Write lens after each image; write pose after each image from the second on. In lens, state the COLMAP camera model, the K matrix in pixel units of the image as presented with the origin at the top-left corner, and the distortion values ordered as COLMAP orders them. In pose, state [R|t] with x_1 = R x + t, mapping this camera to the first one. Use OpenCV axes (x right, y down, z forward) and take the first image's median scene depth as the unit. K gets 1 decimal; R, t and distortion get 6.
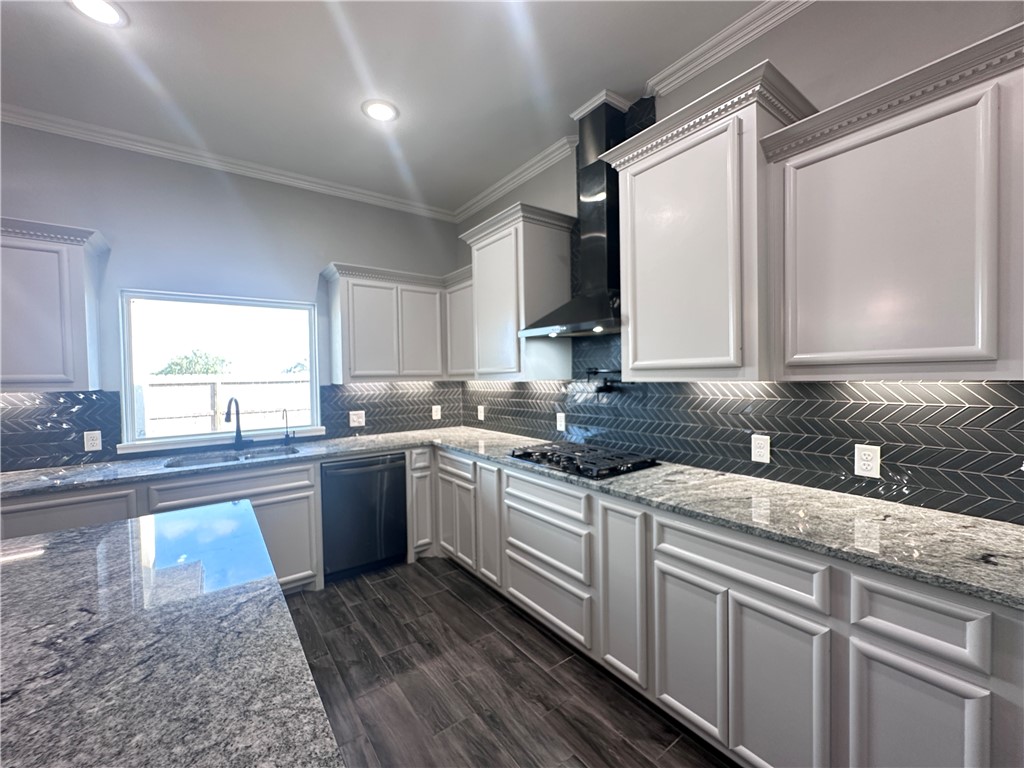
lens RADIAL K [[411.7, 0, 513.0], [0, 411.7, 384.1], [0, 0, 1]] dist [-0.005918, 0.000411]
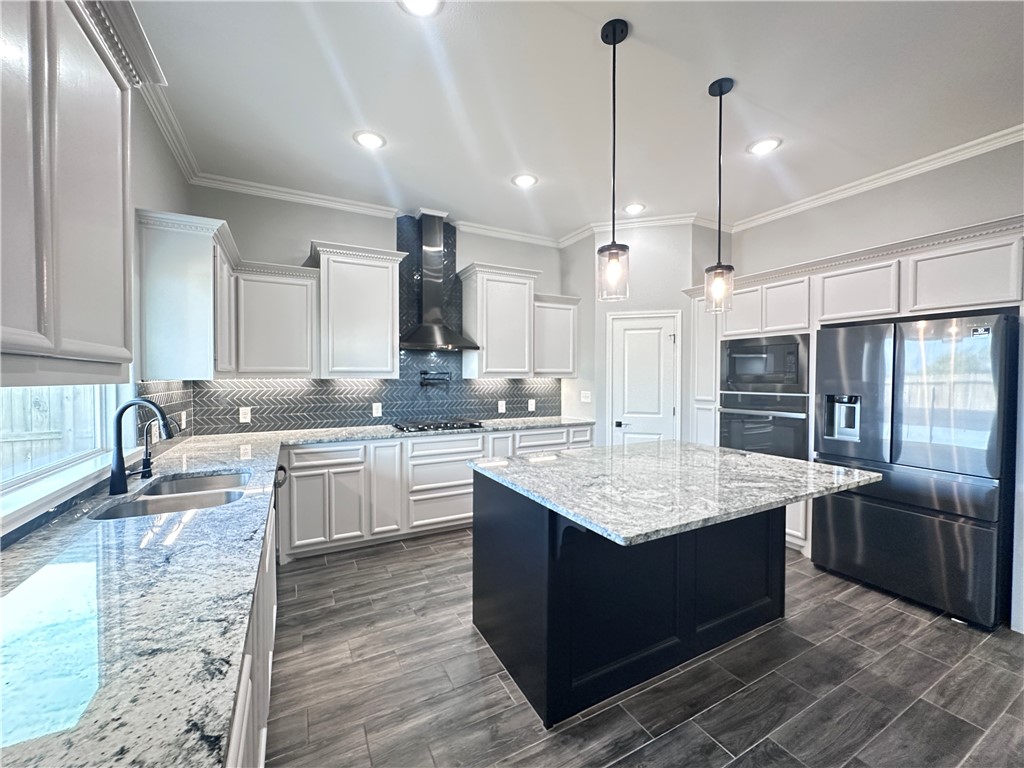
lens RADIAL K [[411.7, 0, 513.0], [0, 411.7, 384.1], [0, 0, 1]] dist [-0.005918, 0.000411]
pose [[0.148672, 0.000199, 0.988887, -1.533657], [0.017823, 0.999837, -0.002880, 0.027831], [-0.988726, 0.018053, 0.148644, 0.495081]]
